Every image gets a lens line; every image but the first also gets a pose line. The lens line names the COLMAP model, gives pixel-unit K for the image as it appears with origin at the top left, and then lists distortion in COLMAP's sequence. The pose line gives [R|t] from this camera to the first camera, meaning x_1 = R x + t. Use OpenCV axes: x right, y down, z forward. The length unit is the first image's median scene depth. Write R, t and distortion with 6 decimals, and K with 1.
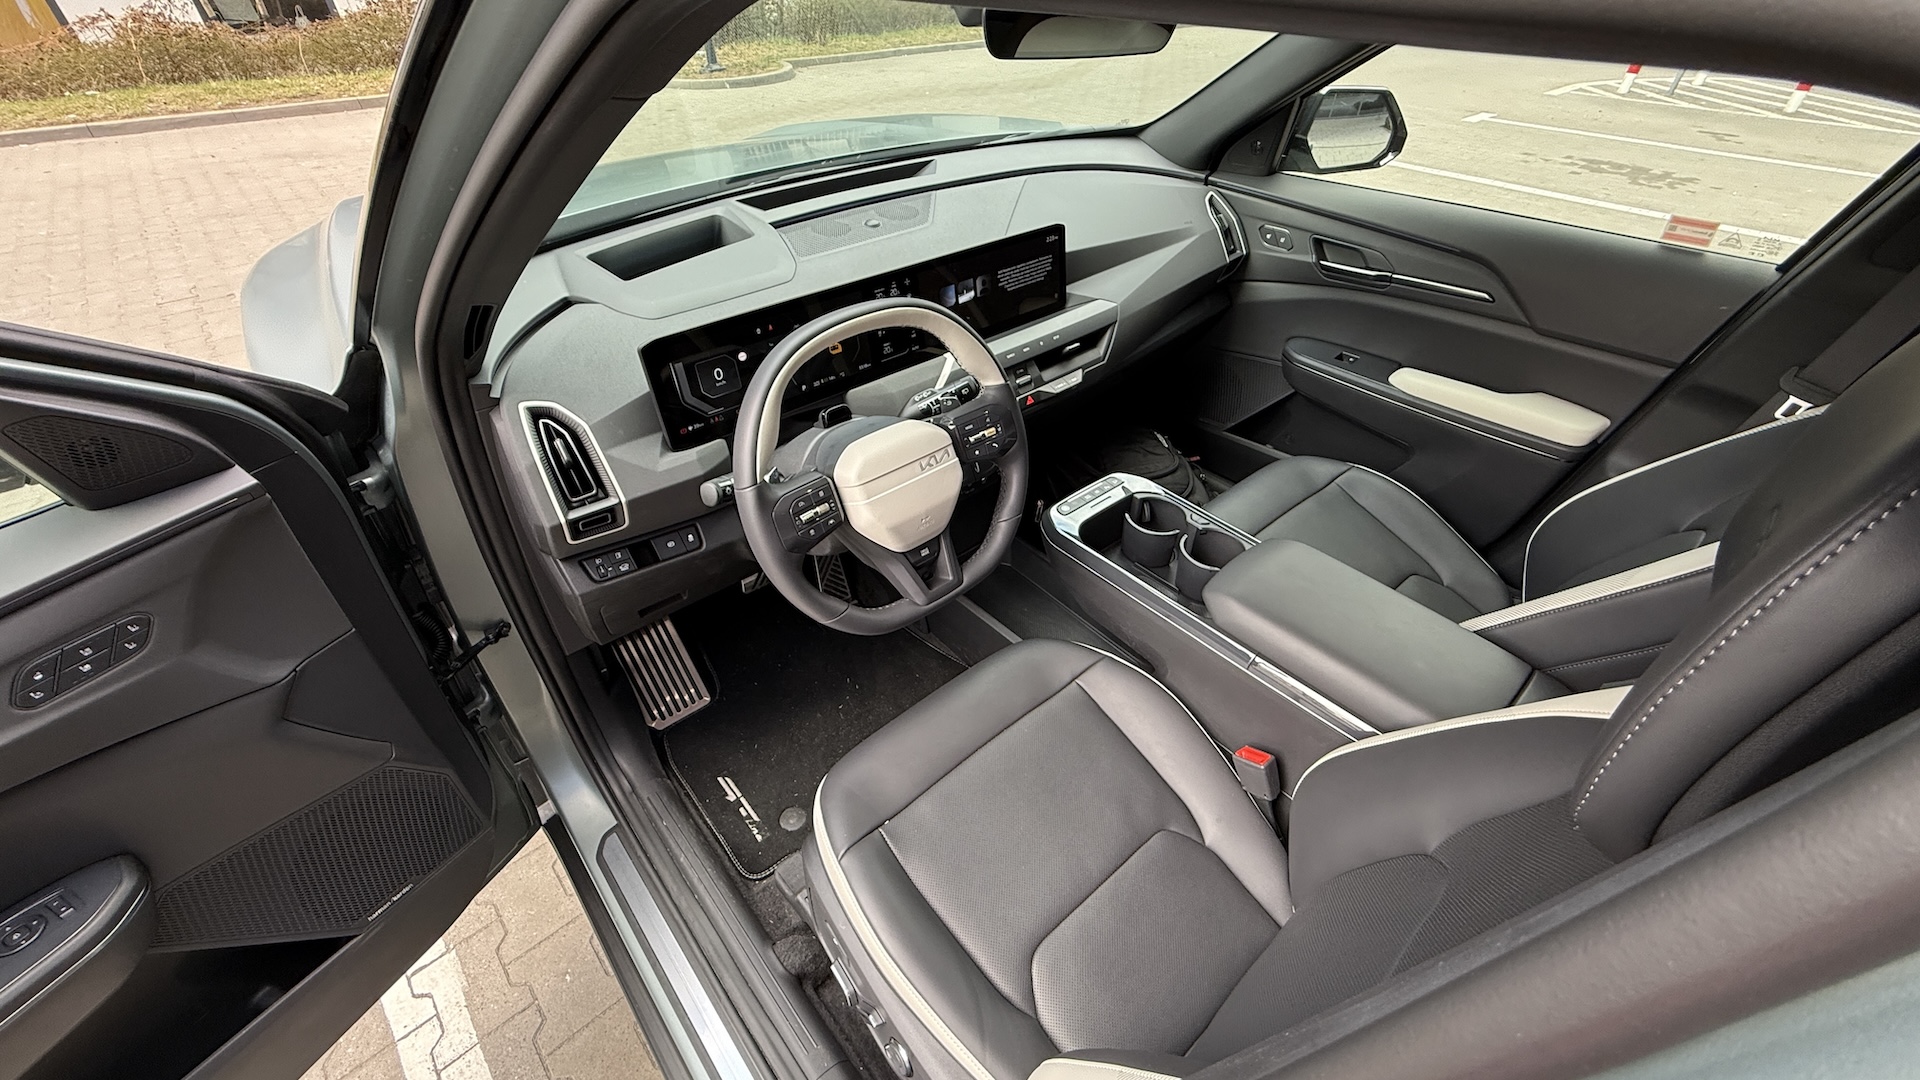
lens RADIAL K [[768.8, 0, 957.3], [0, 768.8, 531.9], [0, 0, 1]] dist [-0.001136, 0.000691]
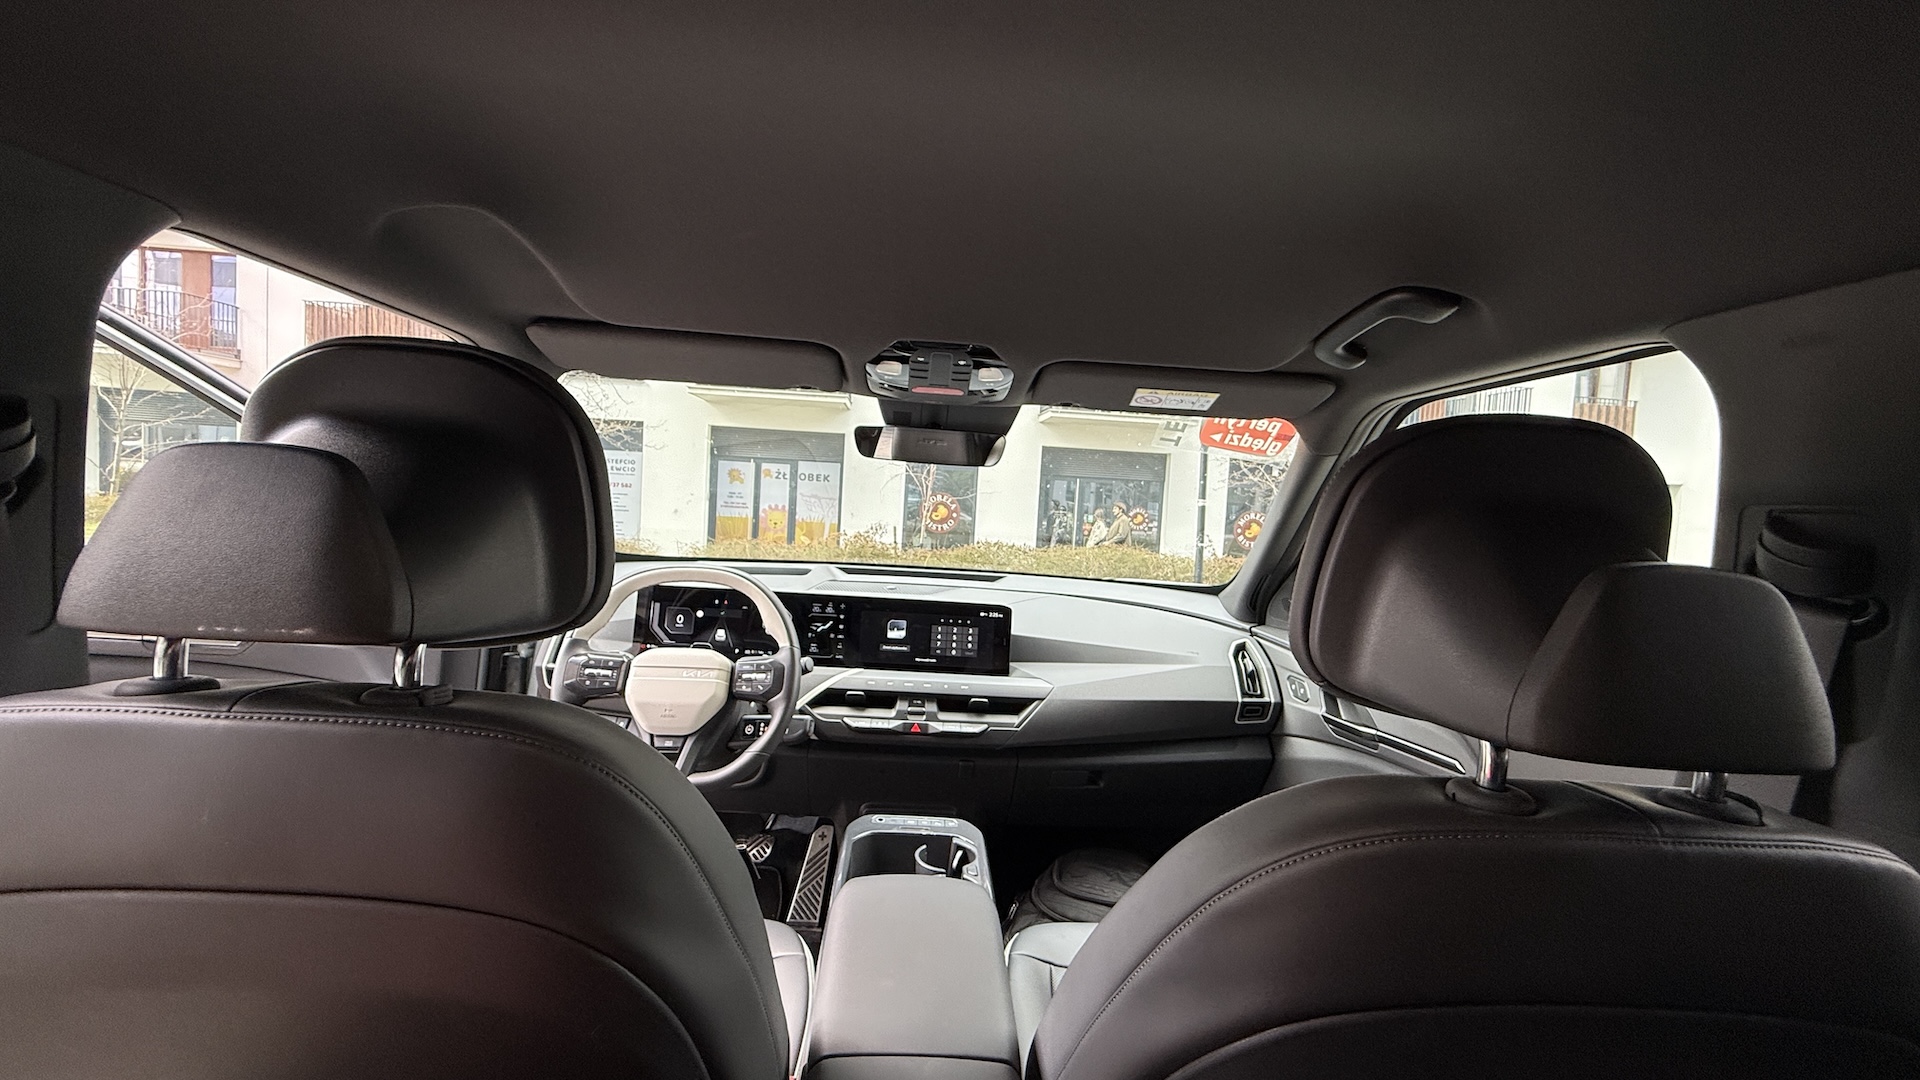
lens RADIAL K [[768.8, 0, 958.8], [0, 768.8, 534.5], [0, 0, 1]] dist [-0.001136, 0.000691]
pose [[0.788856, 0.067542, -0.610855, 0.765235], [-0.428914, 0.772361, -0.468499, 0.104005], [0.440157, 0.631583, 0.638252, 0.121823]]
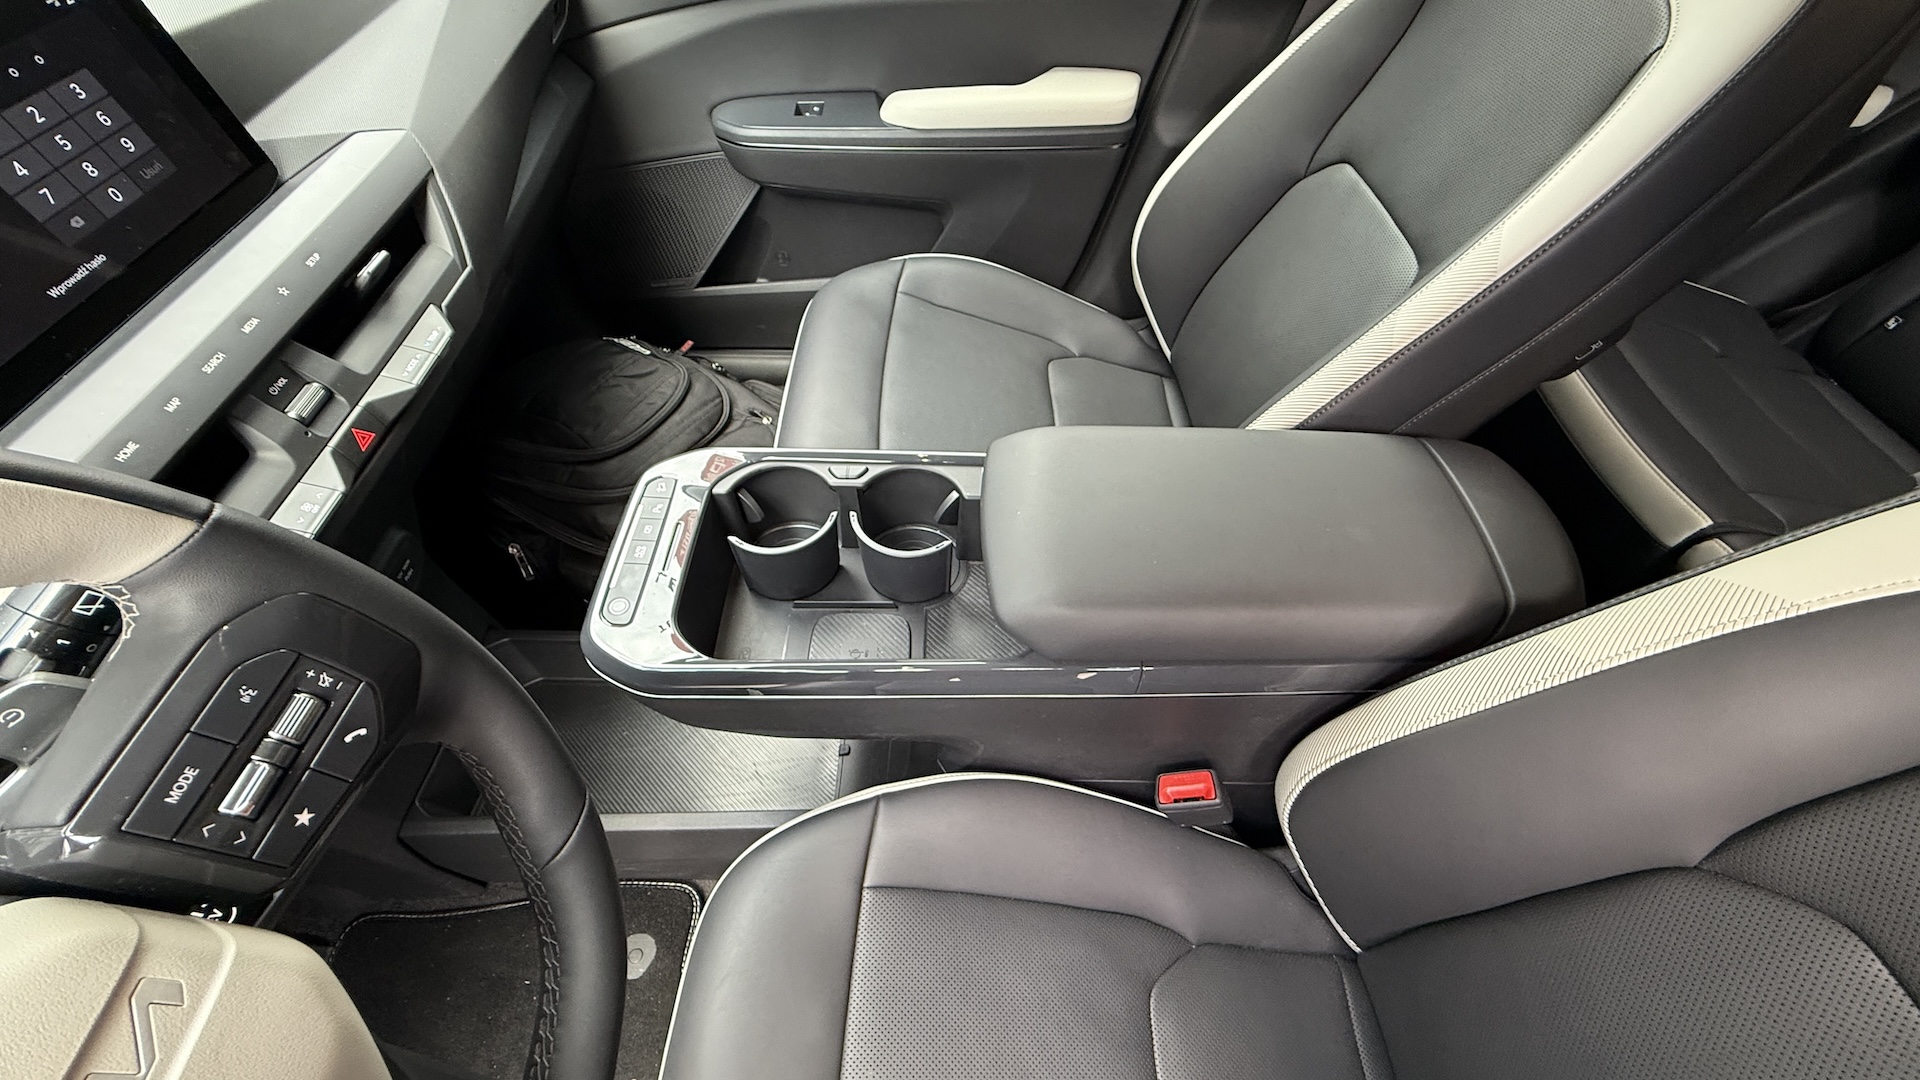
lens RADIAL K [[768.8, 0, 958.5], [0, 768.8, 539.1], [0, 0, 1]] dist [-0.001136, 0.000691]
pose [[0.654706, -0.582201, 0.482081, 0.070044], [0.462868, 0.813004, 0.353239, -0.119042], [-0.597590, -0.008127, 0.801761, 0.470647]]
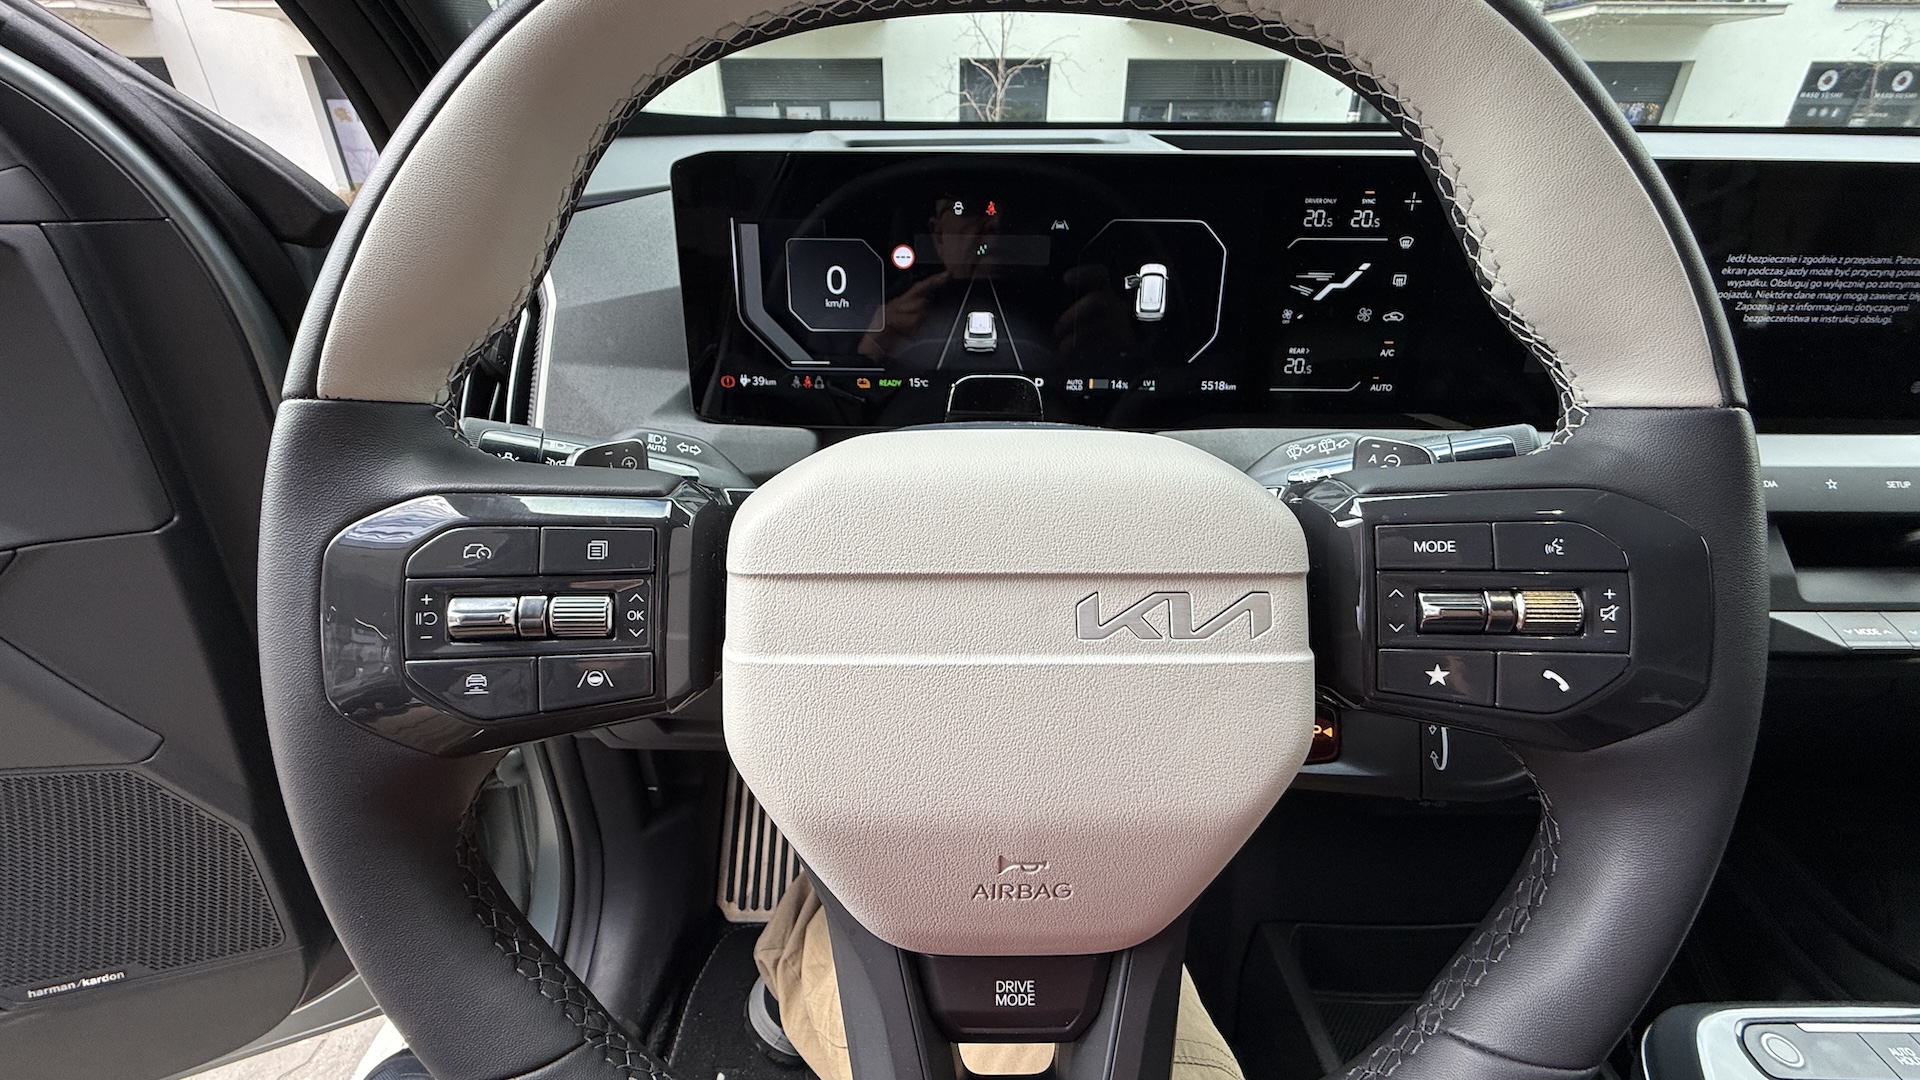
lens RADIAL K [[768.8, 0, 960.8], [0, 768.8, 540.4], [0, 0, 1]] dist [-0.001136, 0.000691]
pose [[0.760159, 0.289115, -0.581869, 0.026526], [-0.410108, 0.908109, -0.084554, -0.047179], [0.503955, 0.302903, 0.808875, 0.535738]]
